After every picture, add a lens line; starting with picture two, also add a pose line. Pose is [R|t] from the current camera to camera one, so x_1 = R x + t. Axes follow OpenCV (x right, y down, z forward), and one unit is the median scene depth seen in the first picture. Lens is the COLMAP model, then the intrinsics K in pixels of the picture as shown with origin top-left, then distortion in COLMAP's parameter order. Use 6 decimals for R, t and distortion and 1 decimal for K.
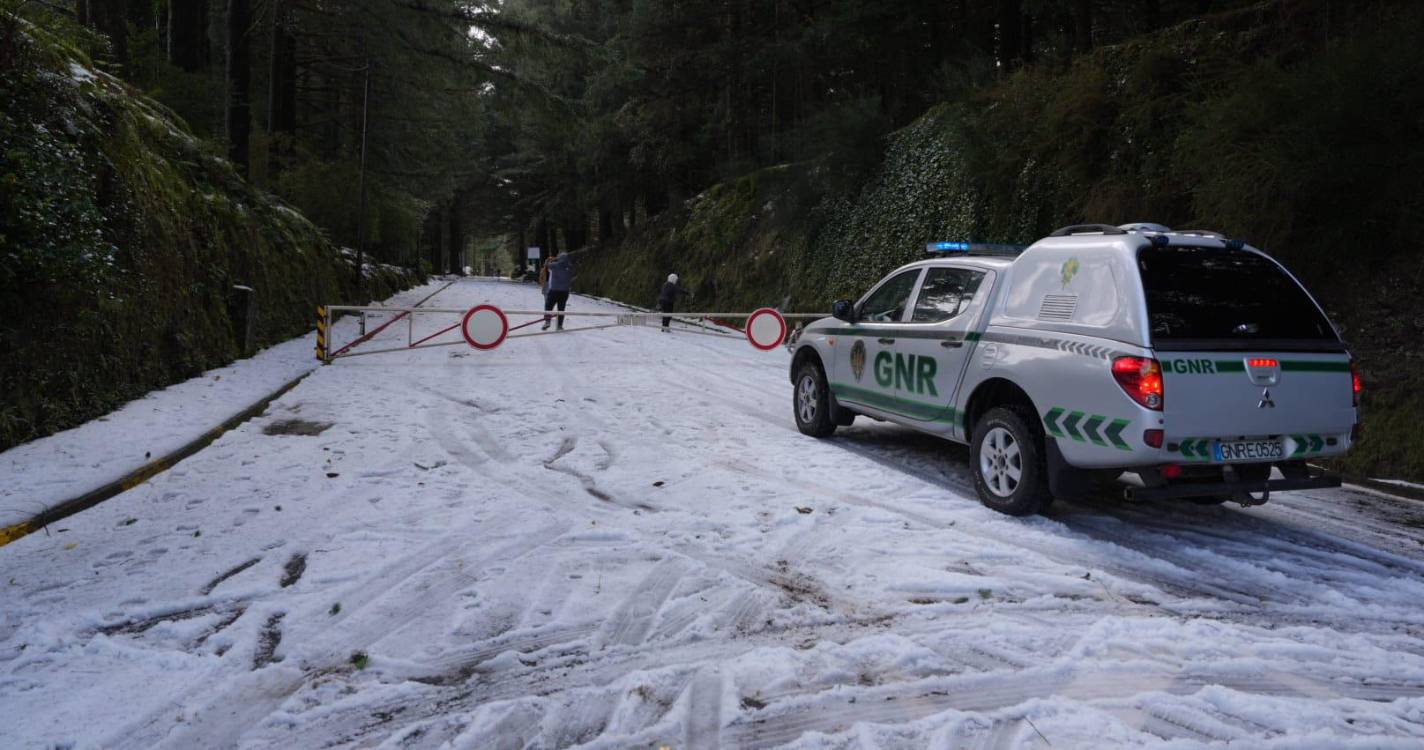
lens RADIAL K [[1064.7, 0, 711.4], [0, 1064.7, 420.5], [0, 0, 1]] dist [-0.003764, 0.002903]
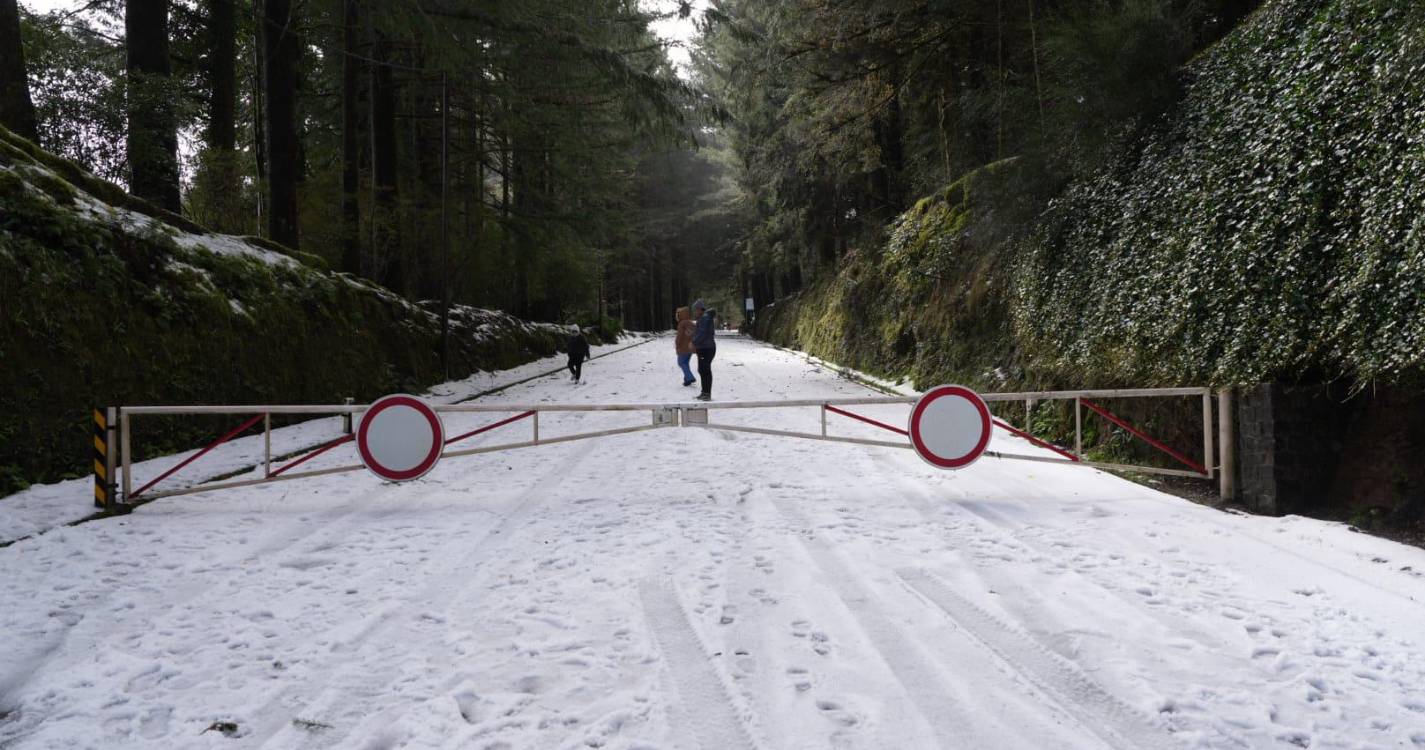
lens RADIAL K [[1065.5, 0, 711.9], [0, 1065.5, 420.5], [0, 0, 1]] dist [-0.003764, 0.002903]
pose [[0.973290, -0.019943, -0.228709, 0.045299], [0.009565, 0.998877, -0.046397, -0.053308], [0.229378, 0.042970, 0.972388, 0.392638]]
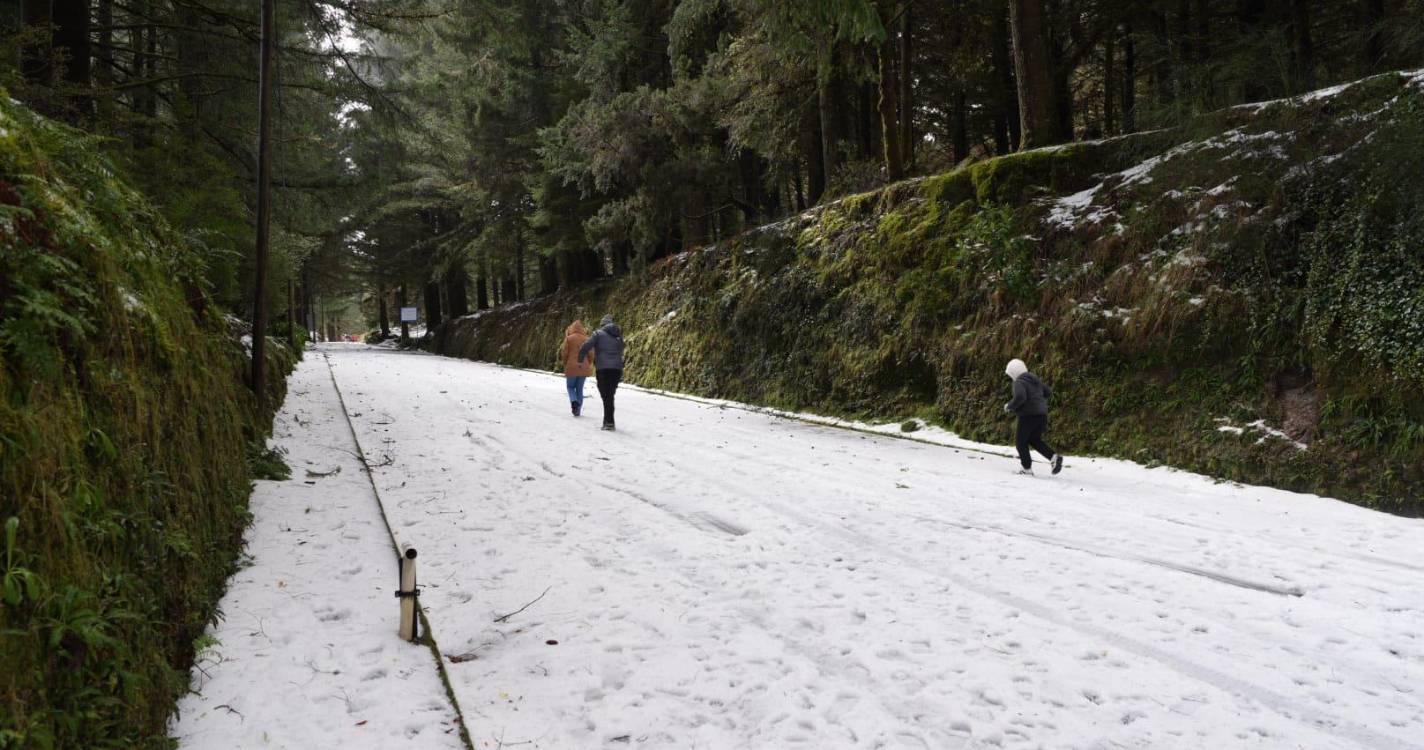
lens RADIAL K [[1064.7, 0, 711.4], [0, 1064.7, 420.5], [0, 0, 1]] dist [-0.003764, 0.002903]
pose [[0.988071, -0.028640, 0.151313, -0.264668], [0.036709, 0.998034, -0.050807, -0.105069], [-0.149560, 0.055755, 0.987179, 0.671208]]
